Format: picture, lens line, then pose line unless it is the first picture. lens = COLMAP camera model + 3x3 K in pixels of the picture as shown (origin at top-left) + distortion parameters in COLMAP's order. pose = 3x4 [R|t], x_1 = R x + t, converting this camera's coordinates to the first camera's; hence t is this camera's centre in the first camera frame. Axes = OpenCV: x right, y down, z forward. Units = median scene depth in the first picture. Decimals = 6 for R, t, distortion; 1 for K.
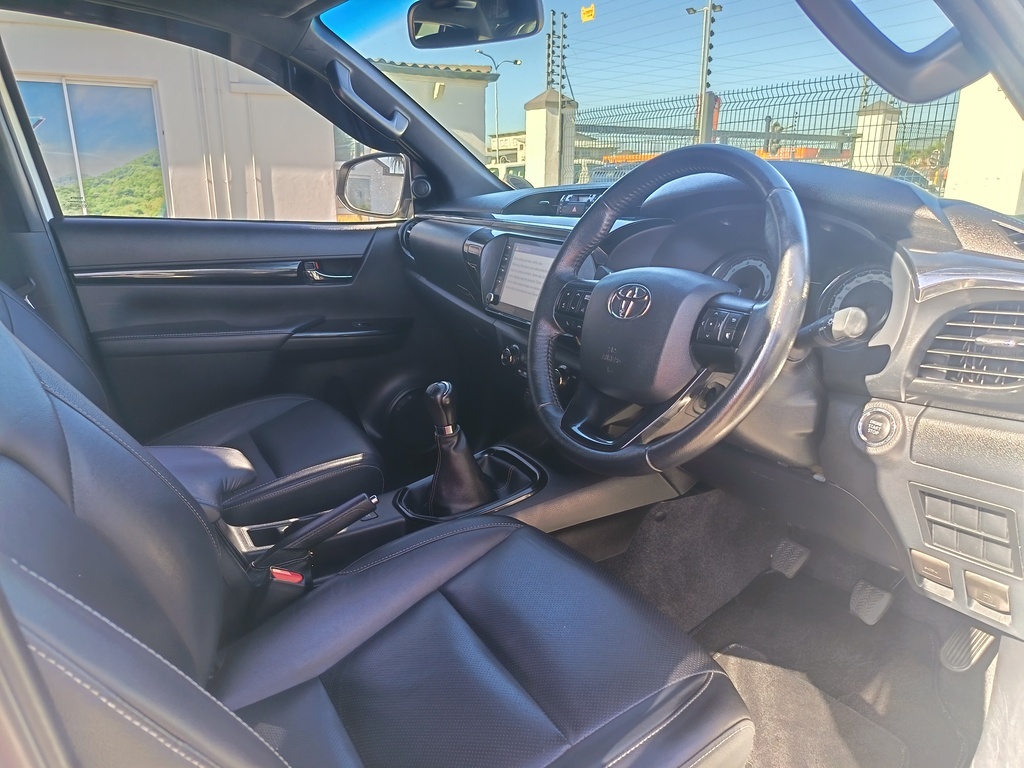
lens RADIAL K [[711.1, 0, 515.6], [0, 711.1, 380.2], [0, 0, 1]] dist [0.042017, -0.038022]
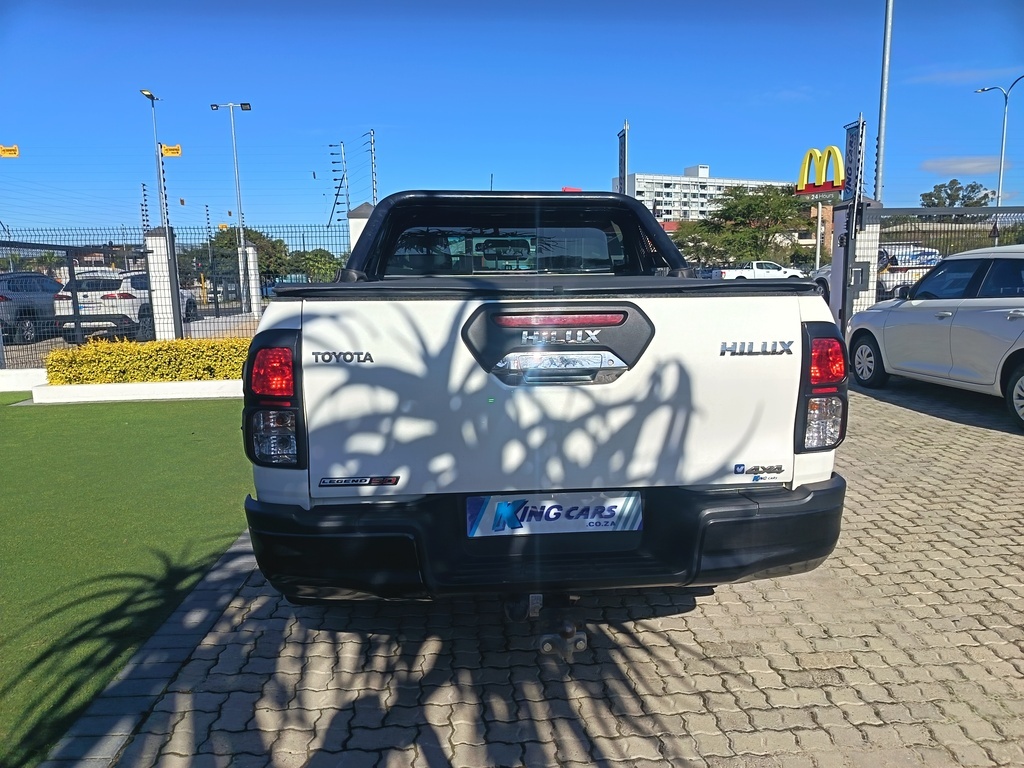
lens RADIAL K [[711.1, 0, 515.6], [0, 711.1, 380.2], [0, 0, 1]] dist [0.042017, -0.038022]
pose [[0.437390, -0.141074, 0.888137, -0.575822], [0.266489, 0.963591, 0.021819, 0.047448], [-0.858879, 0.227136, 0.459060, -0.167200]]
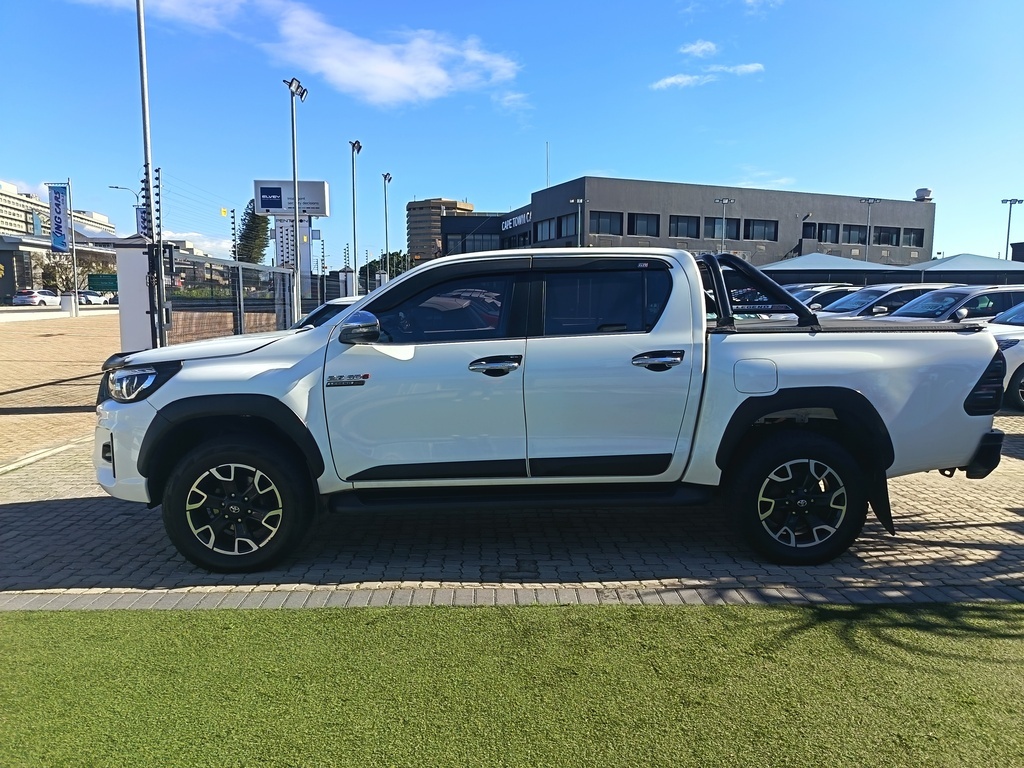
lens RADIAL K [[706.6, 0, 512.0], [0, 706.6, 384.0], [0, 0, 1]] dist [0.008355, 0.000717]
pose [[-0.876764, -0.061056, 0.477030, -0.346445], [0.127952, 0.926543, 0.353761, -0.172883], [-0.463588, 0.371202, -0.804547, 0.553127]]
